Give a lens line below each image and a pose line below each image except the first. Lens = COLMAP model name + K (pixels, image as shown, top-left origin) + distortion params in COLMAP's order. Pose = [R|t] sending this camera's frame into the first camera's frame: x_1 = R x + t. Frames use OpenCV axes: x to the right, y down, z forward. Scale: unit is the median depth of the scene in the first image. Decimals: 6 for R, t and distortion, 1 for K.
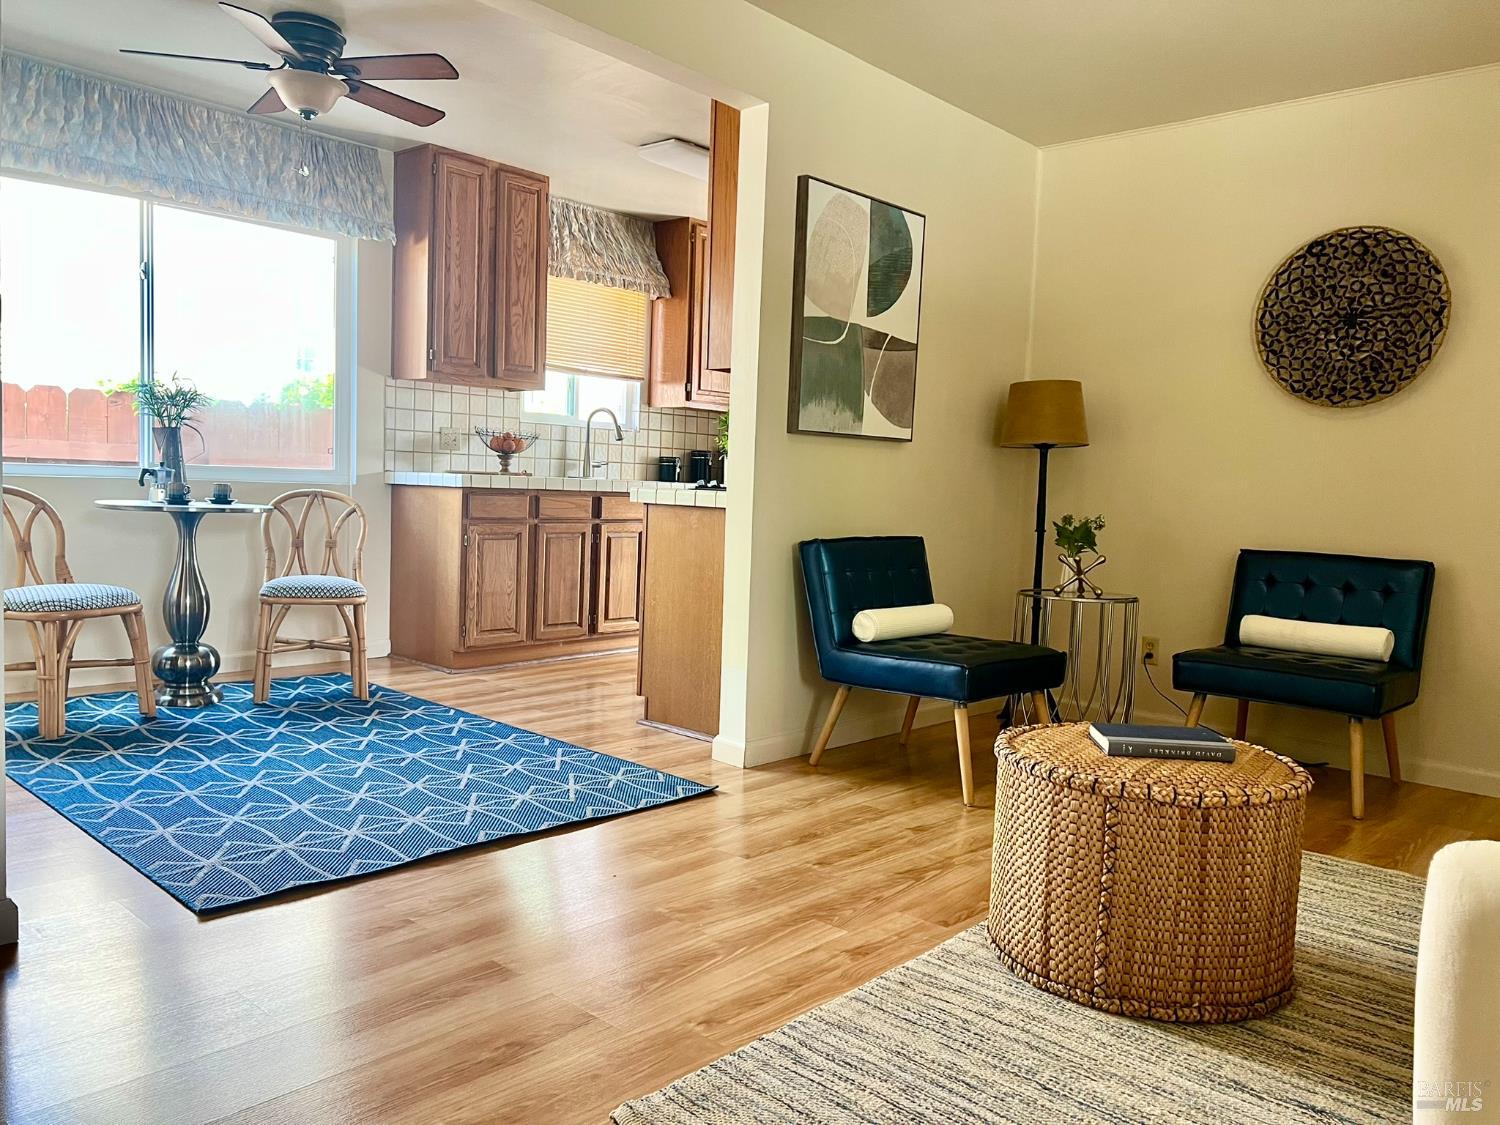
lens RADIAL K [[1132.2, 0, 748.3], [0, 1132.2, 568.9], [0, 0, 1]] dist [0.066074, -0.056080]
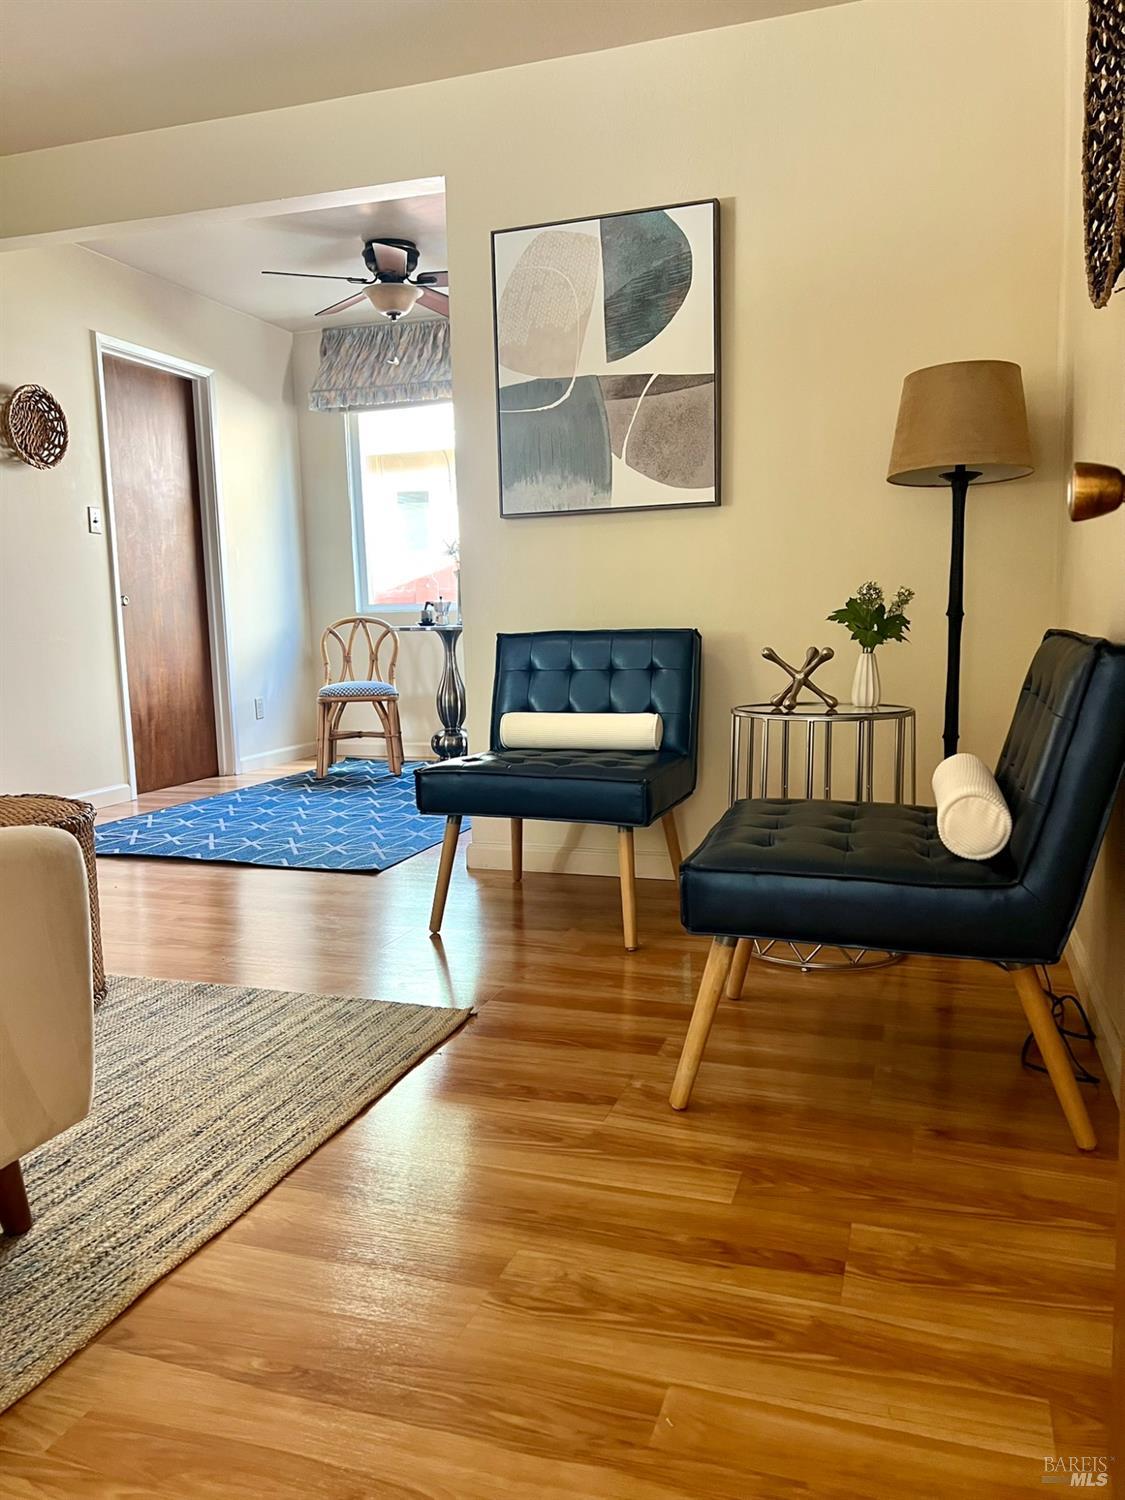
lens RADIAL K [[1132.2, 0, 562.0], [0, 1132.2, 753.8], [0, 0, 1]] dist [0.066074, -0.056080]
pose [[0.410093, 0.062658, -0.909889, 0.862017], [-0.031800, 0.998013, 0.054394, 0.019850], [0.911489, 0.006628, 0.411271, 0.622873]]
